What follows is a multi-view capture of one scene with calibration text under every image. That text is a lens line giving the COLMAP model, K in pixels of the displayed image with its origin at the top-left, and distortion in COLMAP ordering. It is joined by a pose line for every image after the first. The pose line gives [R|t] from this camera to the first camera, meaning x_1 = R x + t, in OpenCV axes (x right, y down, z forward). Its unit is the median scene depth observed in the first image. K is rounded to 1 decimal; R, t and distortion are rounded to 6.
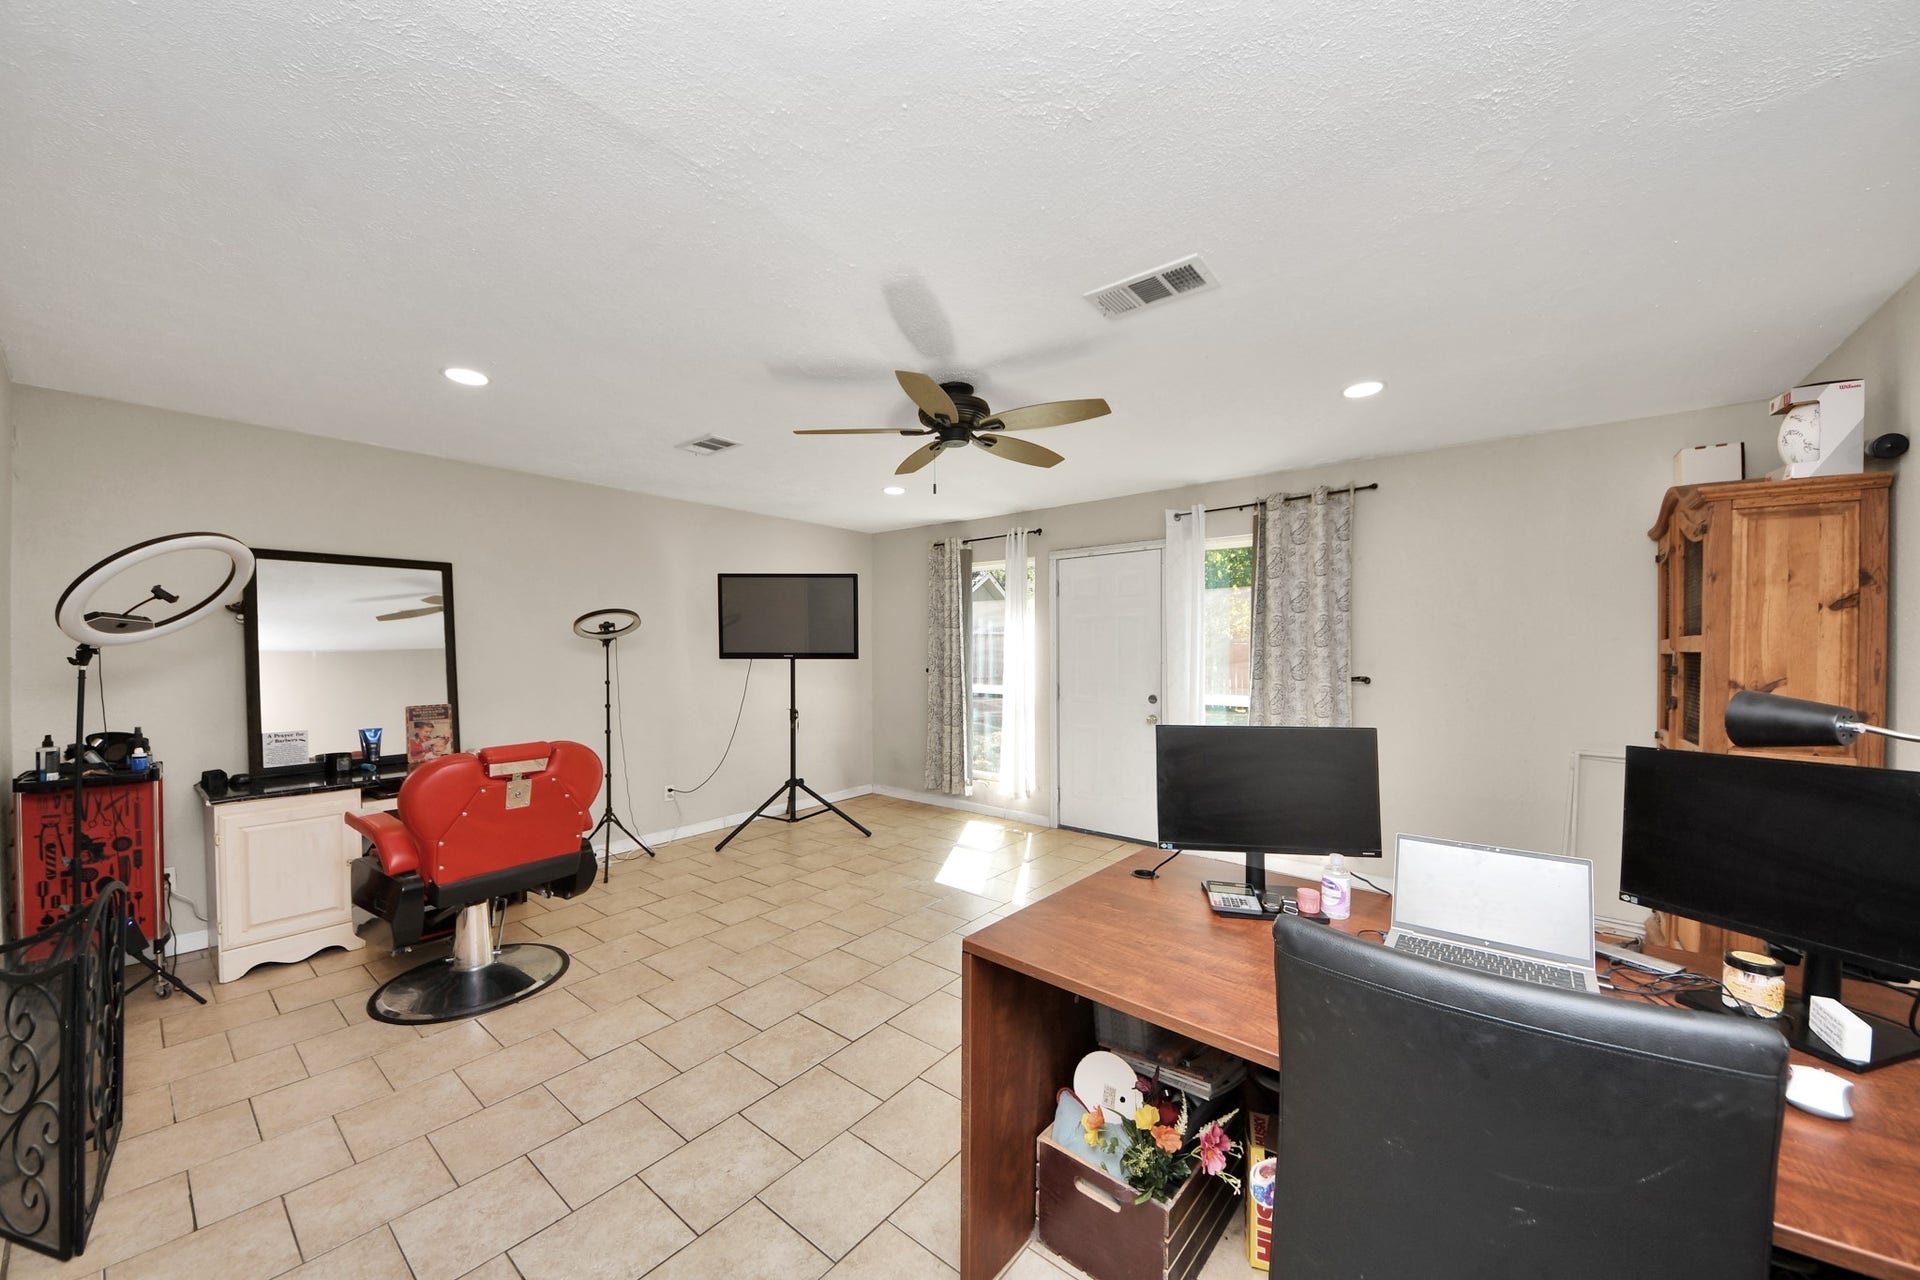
lens RADIAL K [[681.1, 0, 951.7], [0, 681.1, 654.1], [0, 0, 1]] dist [-0.000898, -0.000139]
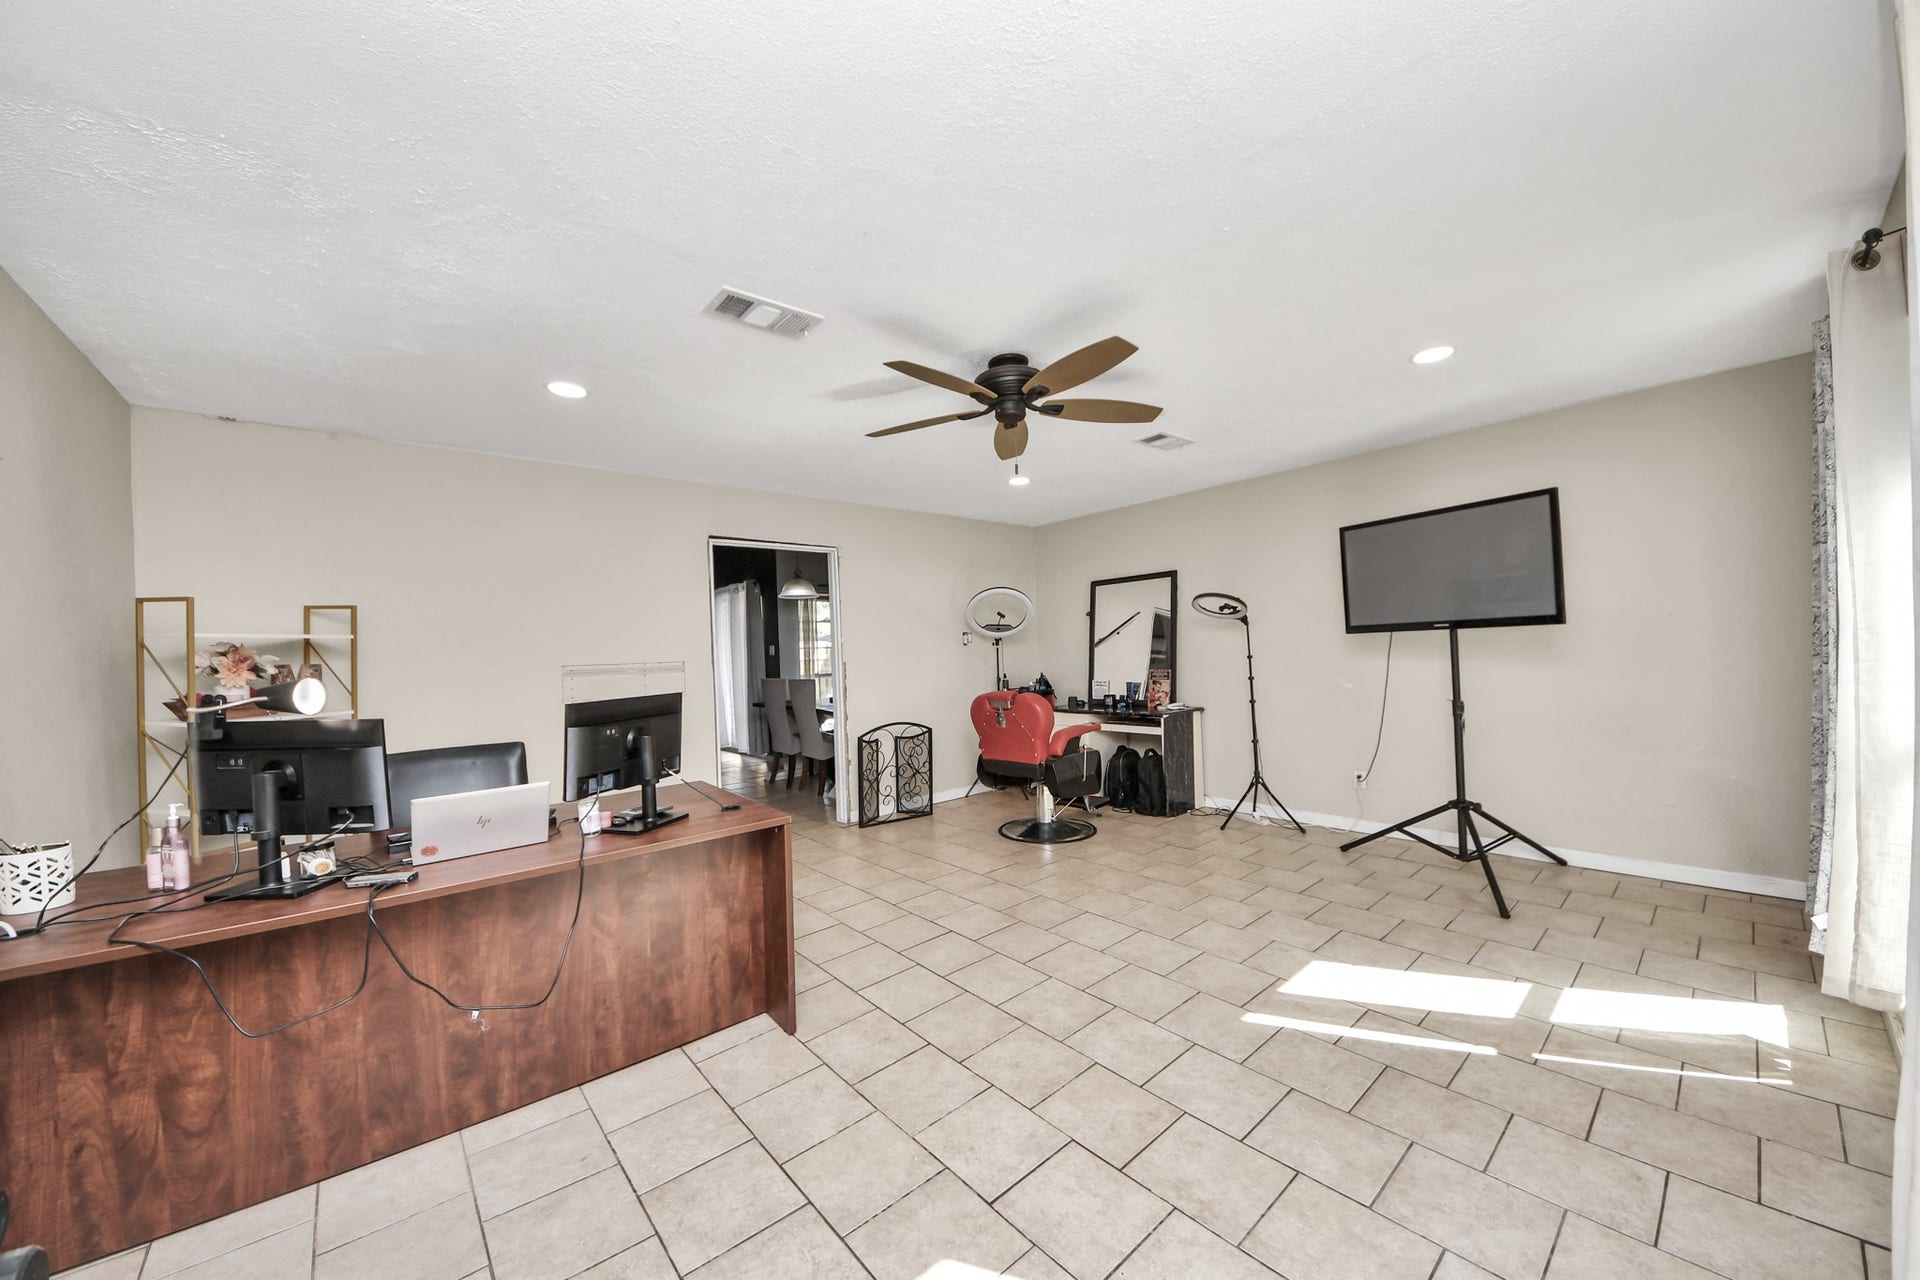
lens RADIAL K [[681.1, 0, 954.7], [0, 681.1, 641.2], [0, 0, 1]] dist [-0.000898, -0.000139]
pose [[-0.198385, -0.001379, -0.980123, 0.611976], [0.034457, 0.999371, -0.008381, 0.008326], [0.979518, -0.035435, -0.198213, 0.685850]]
